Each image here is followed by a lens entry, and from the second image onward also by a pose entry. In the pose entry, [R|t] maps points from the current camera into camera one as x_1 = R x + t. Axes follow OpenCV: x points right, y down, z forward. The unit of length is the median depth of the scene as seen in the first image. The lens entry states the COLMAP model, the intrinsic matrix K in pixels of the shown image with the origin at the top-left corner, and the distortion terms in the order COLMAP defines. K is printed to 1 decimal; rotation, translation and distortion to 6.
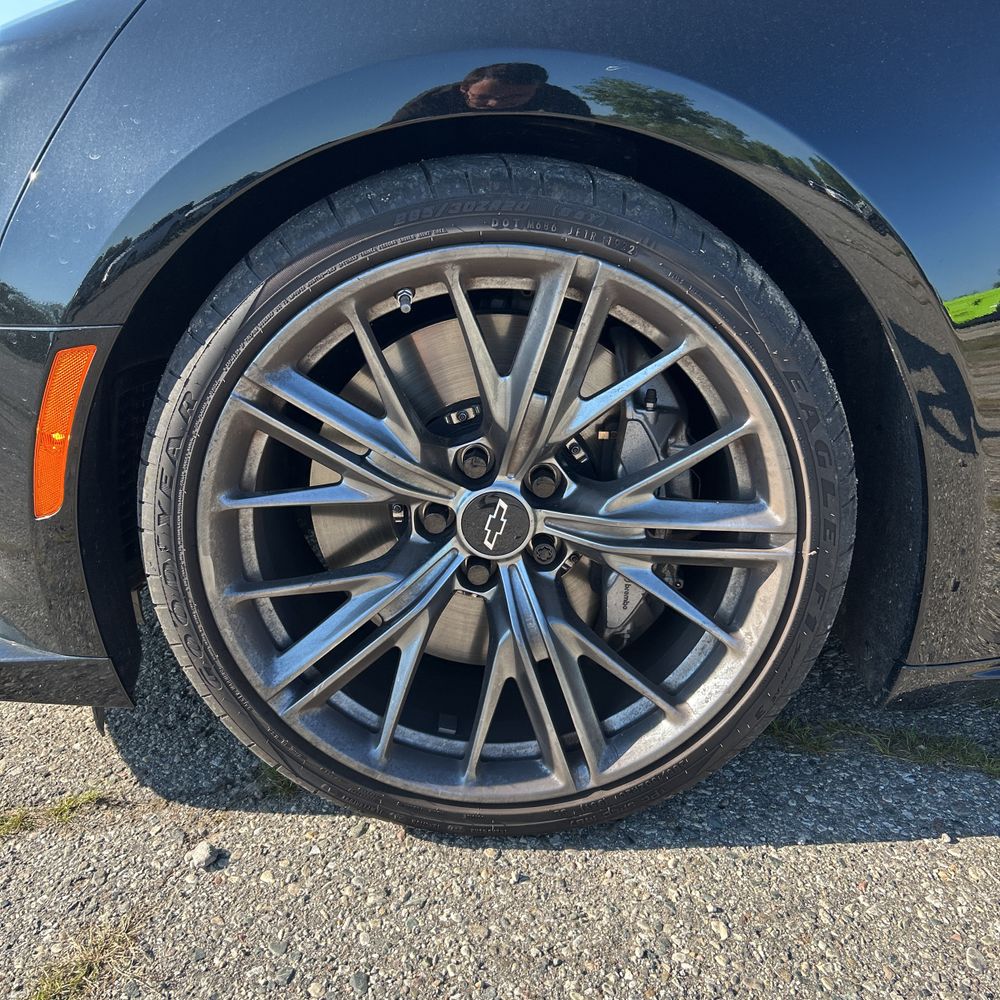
lens RADIAL K [[1007.7, 0, 494.6], [0, 1007.7, 496.5], [0, 0, 1]] dist [0.023523, -0.013176]
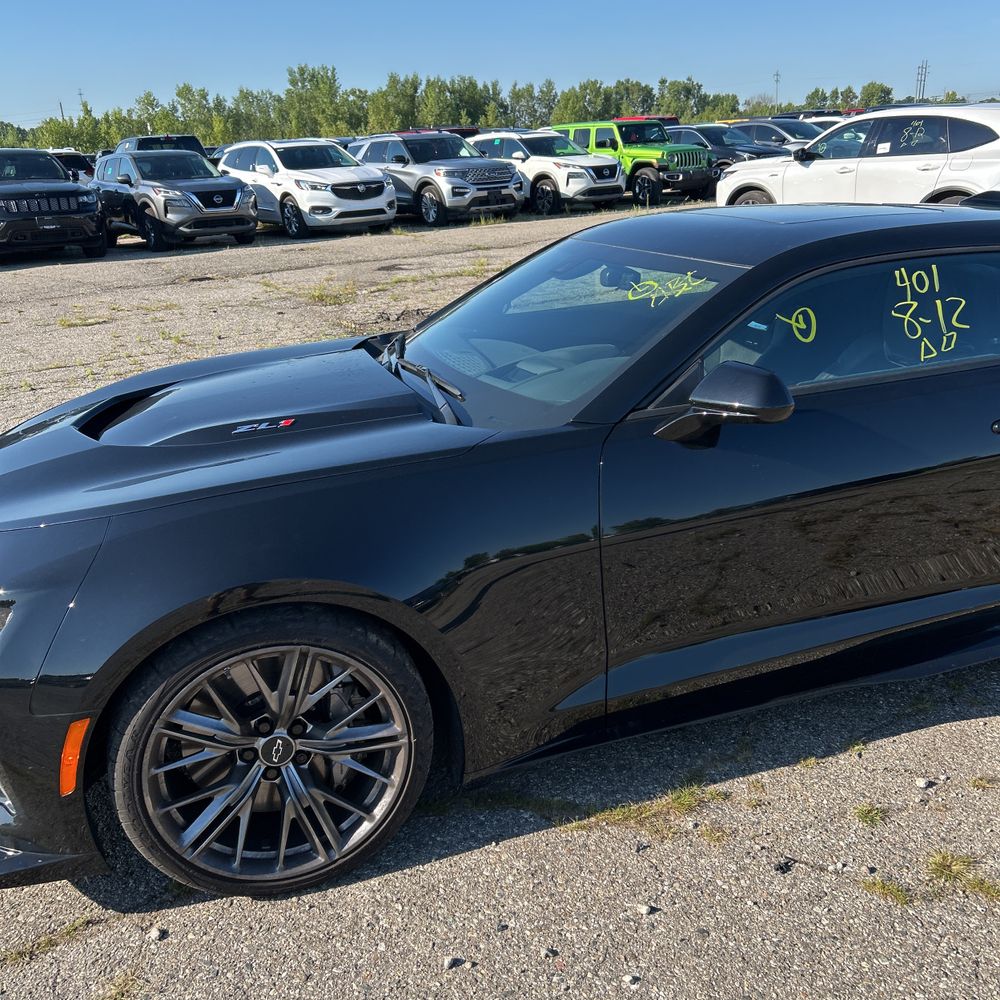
lens RADIAL K [[1007.7, 0, 494.6], [0, 1007.7, 496.5], [0, 0, 1]] dist [0.023523, -0.013176]
pose [[0.952544, -0.133919, 0.273360, -0.075007], [0.140485, 0.990073, -0.004493, -0.442309], [-0.270044, 0.042683, 0.961901, -1.267831]]
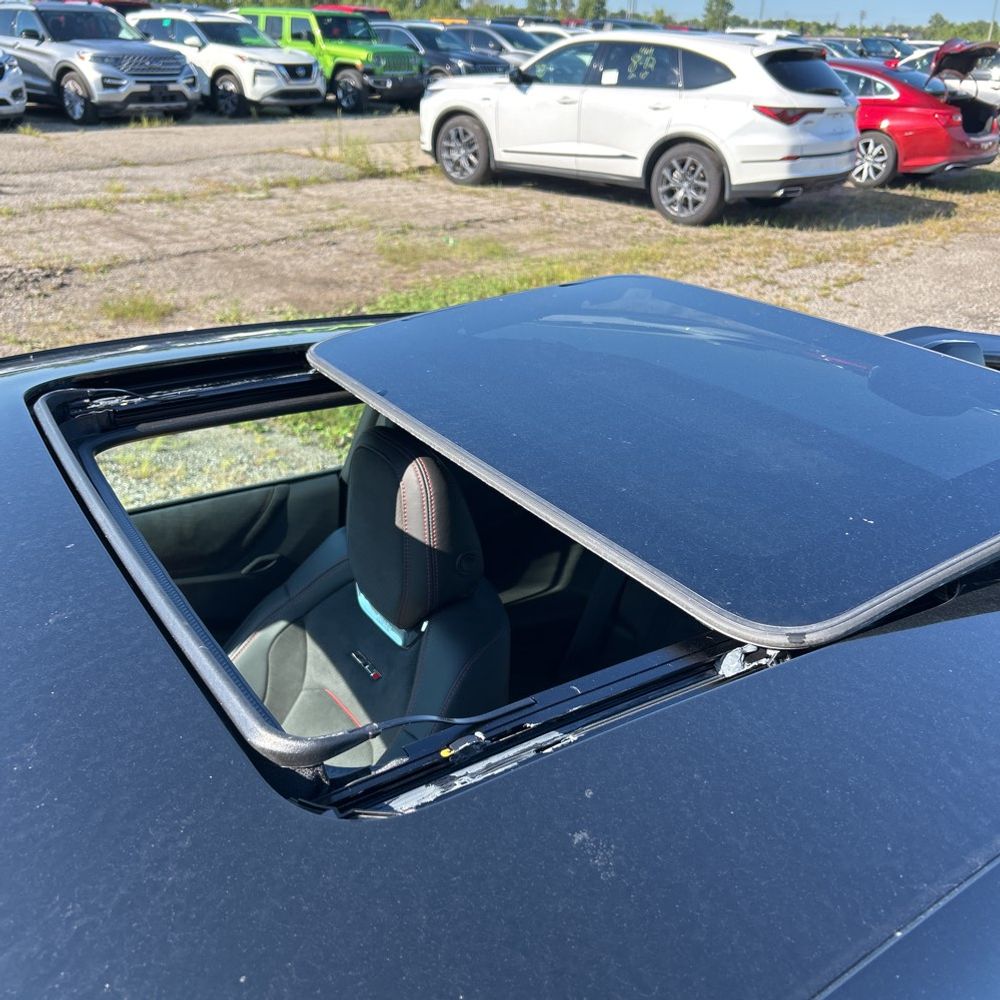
lens RADIAL K [[1011.0, 0, 503.0], [0, 1011.0, 497.1], [0, 0, 1]] dist [0.027219, -0.041778]
pose [[0.842586, -0.189576, 0.504093, 1.423725], [0.145488, 0.981321, 0.125868, -1.300884], [-0.518538, -0.032715, 0.854428, 0.718922]]
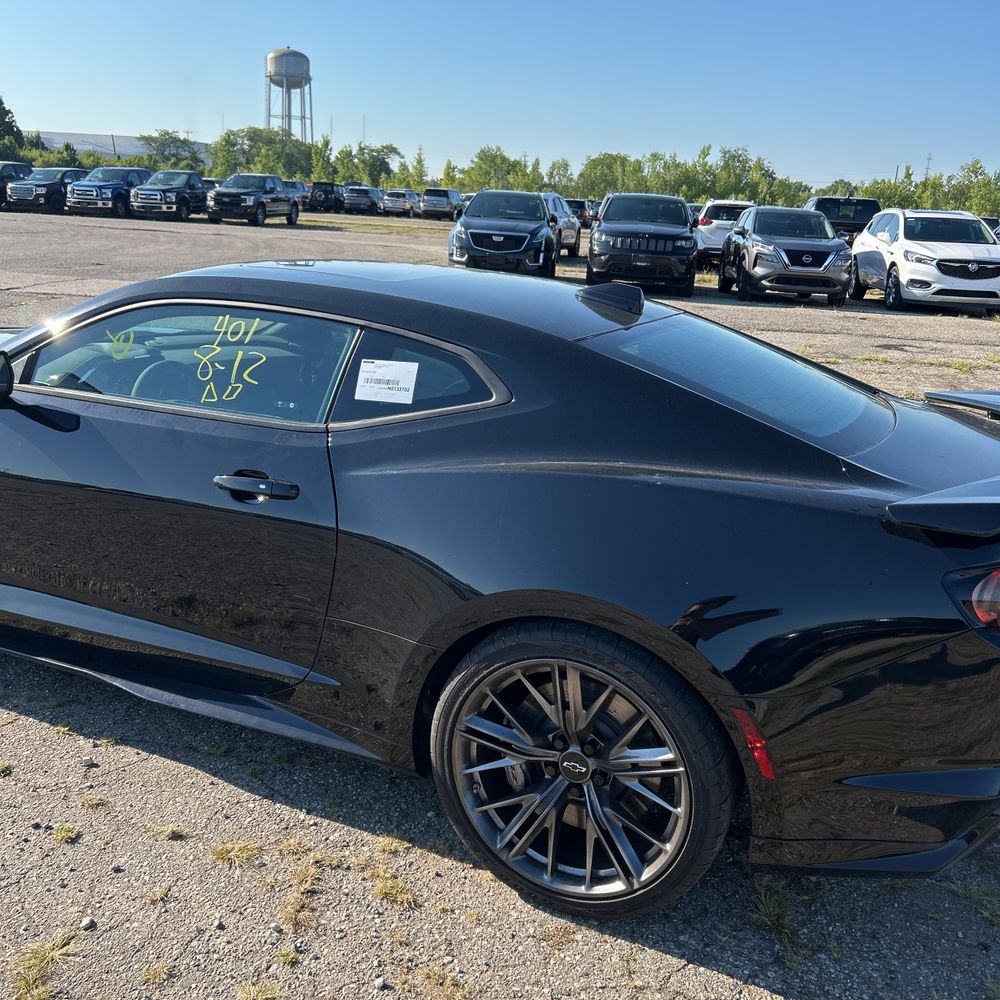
lens RADIAL K [[1011.0, 0, 503.0], [0, 1011.0, 497.1], [0, 0, 1]] dist [0.027219, -0.041778]
pose [[0.908794, 0.167416, -0.382185, 3.499912], [-0.196987, 0.979618, -0.039293, -0.453140], [0.367817, 0.110995, 0.923250, -1.256557]]
